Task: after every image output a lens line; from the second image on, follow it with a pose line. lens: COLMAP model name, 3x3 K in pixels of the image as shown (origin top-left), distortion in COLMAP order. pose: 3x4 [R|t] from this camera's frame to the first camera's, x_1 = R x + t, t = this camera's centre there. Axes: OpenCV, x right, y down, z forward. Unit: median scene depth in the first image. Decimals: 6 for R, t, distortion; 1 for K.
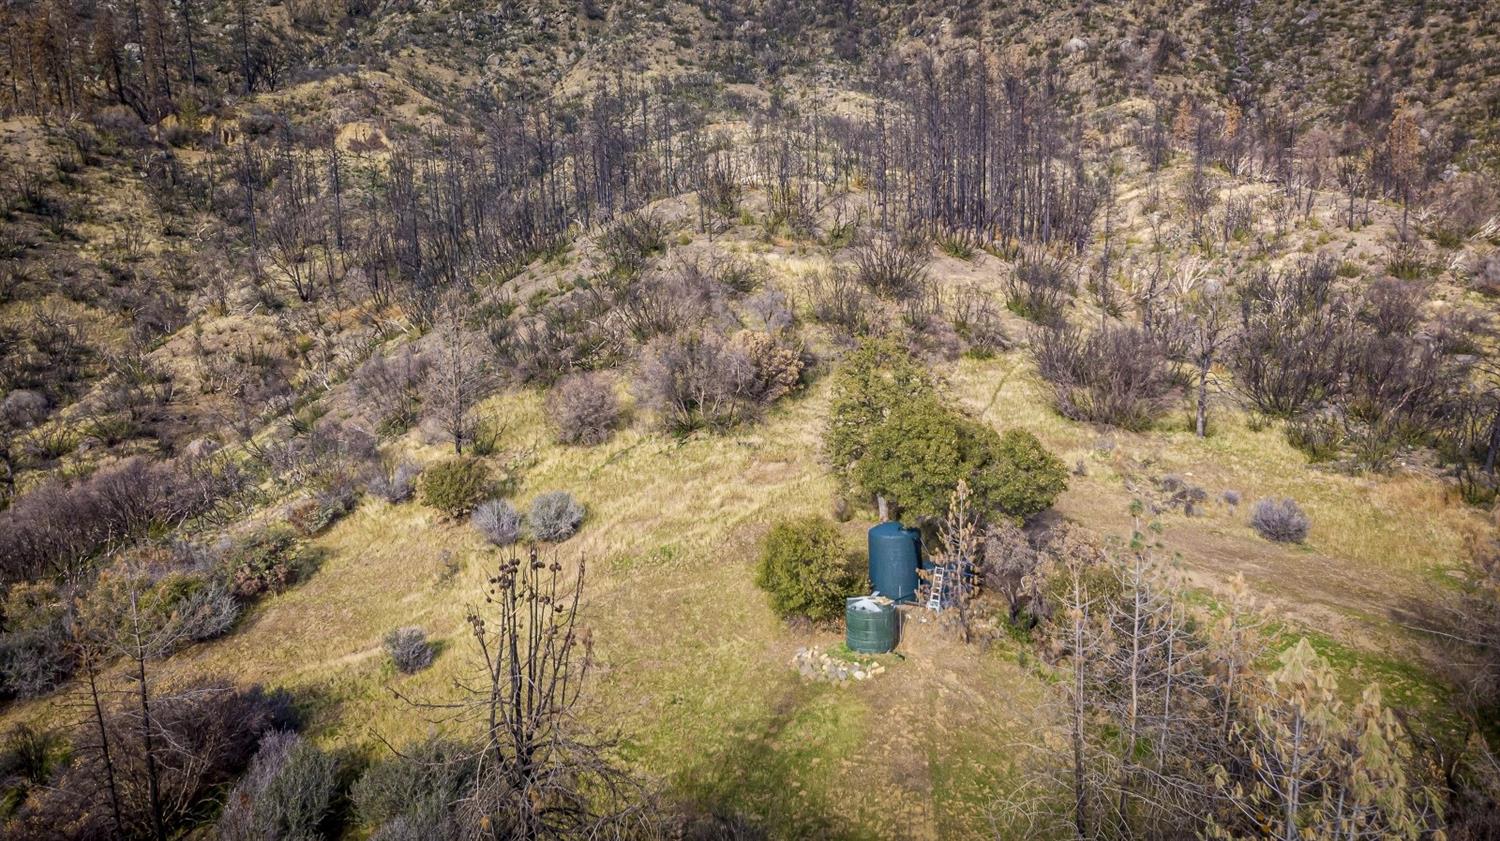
lens RADIAL K [[1116.7, 0, 750.0], [0, 1116.7, 420.5], [0, 0, 1]] dist [-0.046173, 0.148591]
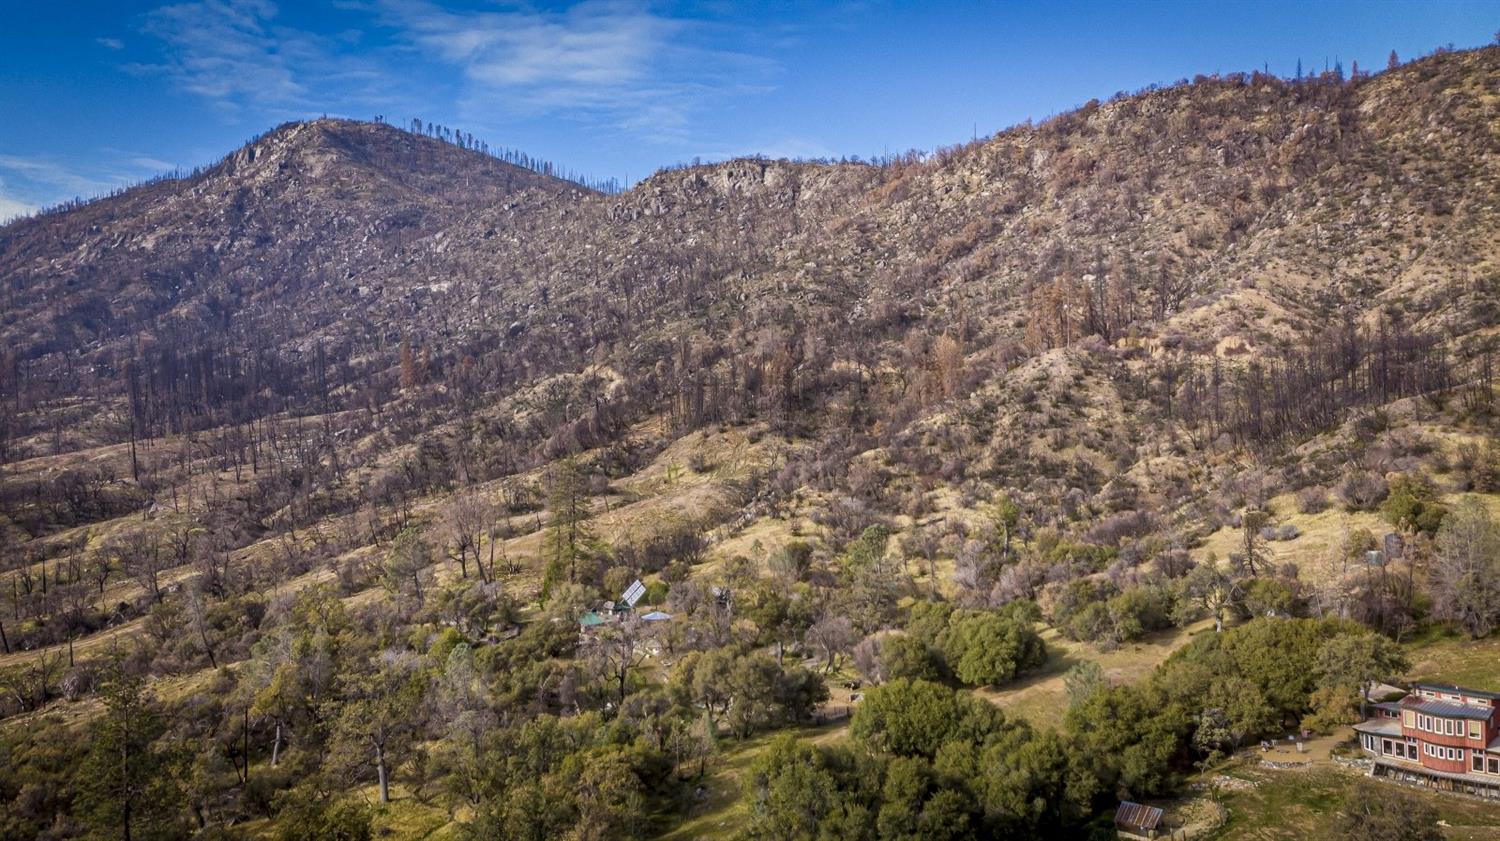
lens RADIAL K [[1116.7, 0, 750.0], [0, 1116.7, 420.5], [0, 0, 1]] dist [-0.046173, 0.148591]
pose [[0.735633, 0.003272, -0.677372, 0.248113], [-0.081543, 0.993144, -0.083760, 0.049675], [0.672454, 0.116851, 0.730857, -0.691816]]
